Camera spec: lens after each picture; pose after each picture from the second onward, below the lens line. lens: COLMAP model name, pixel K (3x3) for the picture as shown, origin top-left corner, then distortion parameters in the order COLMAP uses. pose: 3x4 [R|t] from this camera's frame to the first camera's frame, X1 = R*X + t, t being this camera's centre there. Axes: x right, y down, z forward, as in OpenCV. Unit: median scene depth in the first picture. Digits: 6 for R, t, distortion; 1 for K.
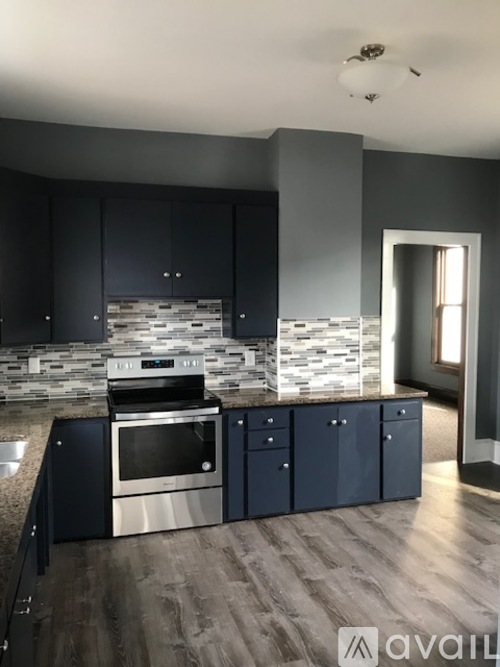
lens RADIAL K [[548.9, 0, 250.0], [0, 548.9, 333.5], [0, 0, 1]] dist [0.098920, -0.169687]
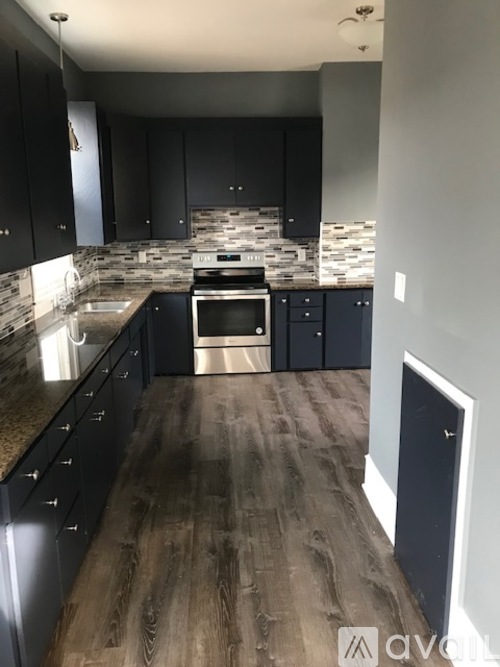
lens RADIAL K [[548.9, 0, 250.0], [0, 548.9, 333.5], [0, 0, 1]] dist [0.098920, -0.169687]
pose [[0.974113, 0.037551, -0.222922, 0.189373], [-0.002487, 0.987828, 0.155532, 0.029306], [0.226048, -0.150952, 0.962349, -0.303451]]
